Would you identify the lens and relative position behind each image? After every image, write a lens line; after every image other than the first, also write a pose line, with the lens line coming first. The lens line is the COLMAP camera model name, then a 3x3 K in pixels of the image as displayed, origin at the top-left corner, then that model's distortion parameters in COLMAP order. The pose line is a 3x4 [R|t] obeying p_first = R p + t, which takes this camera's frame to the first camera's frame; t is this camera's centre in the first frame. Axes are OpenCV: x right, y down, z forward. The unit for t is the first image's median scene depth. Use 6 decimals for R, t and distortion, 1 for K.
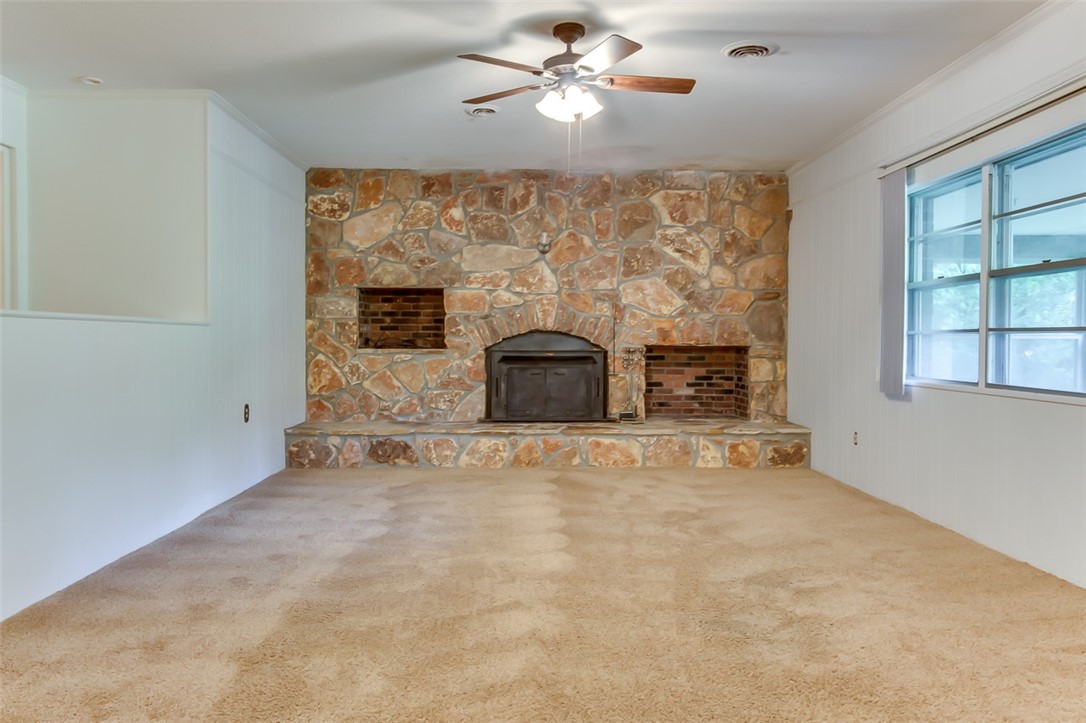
lens RADIAL K [[812.6, 0, 510.5], [0, 812.6, 338.0], [0, 0, 1]] dist [-0.009767, -0.003367]
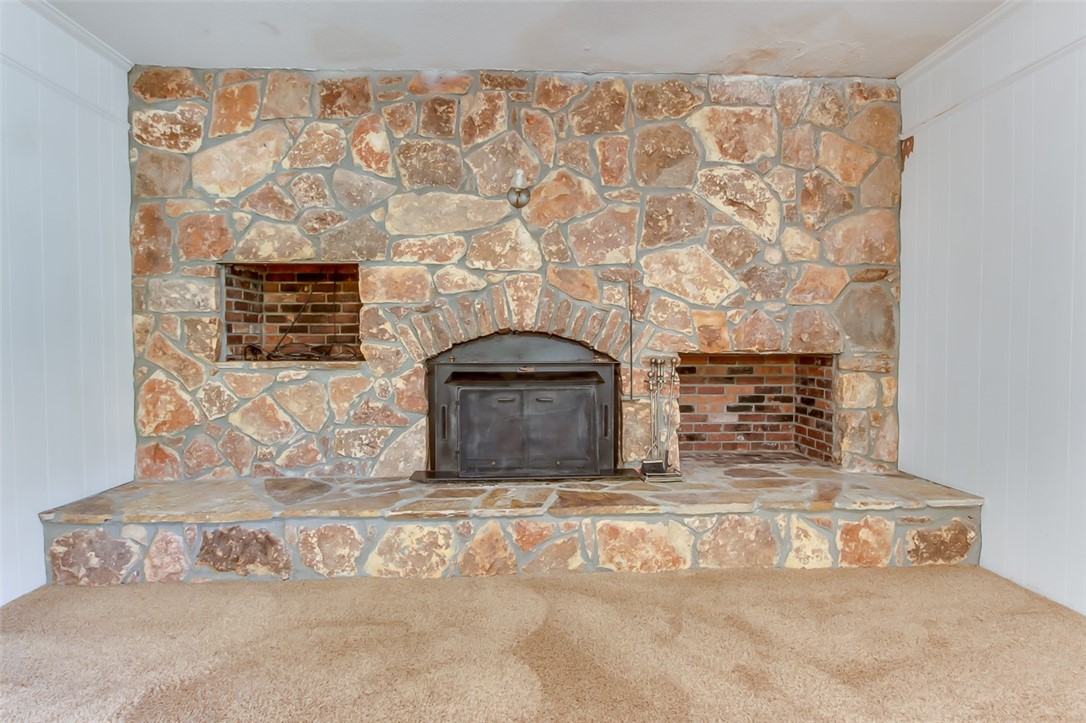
lens RADIAL K [[586.9, 0, 547.5], [0, 586.9, 359.0], [0, 0, 1]] dist [-0.019905, 0.005287]
pose [[0.997610, -0.007227, 0.068719, 0.031689], [0.005297, 0.999588, 0.028220, 0.000084], [-0.068894, -0.027789, 0.997237, 0.552567]]
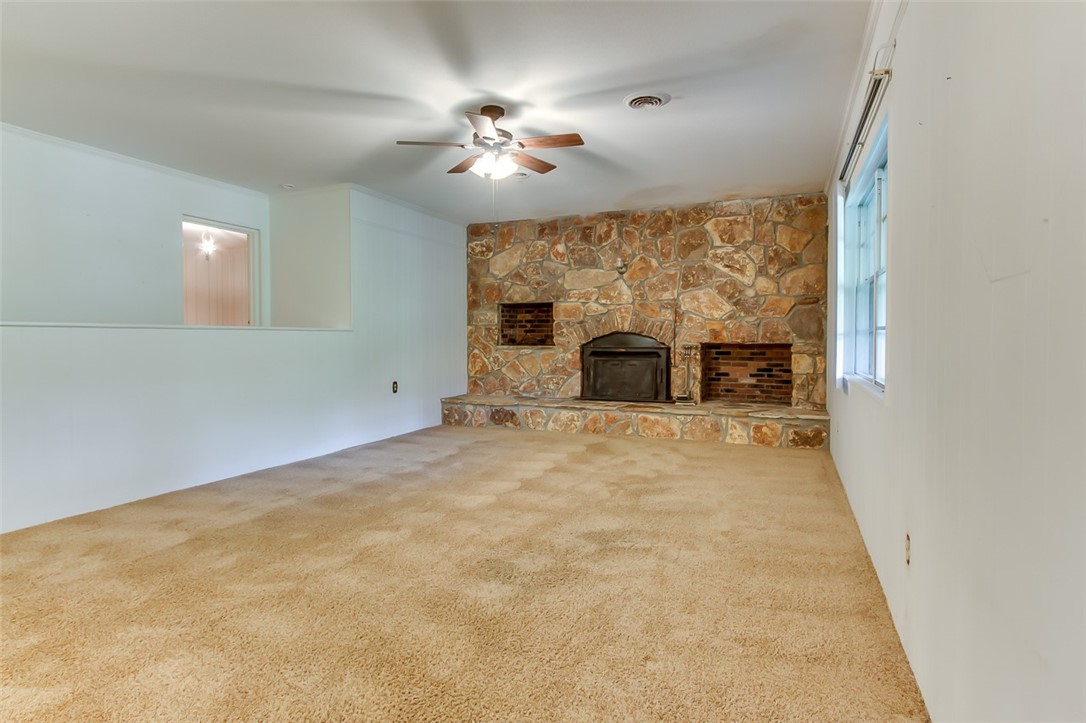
lens RADIAL K [[572.0, 0, 519.6], [0, 572.0, 338.2], [0, 0, 1]] dist [0.009581, 0.005803]
pose [[0.914721, -0.004375, -0.404063, 0.268536], [0.005294, 0.999985, 0.001159, -0.000975], [0.404052, -0.003199, 0.914730, 0.077534]]
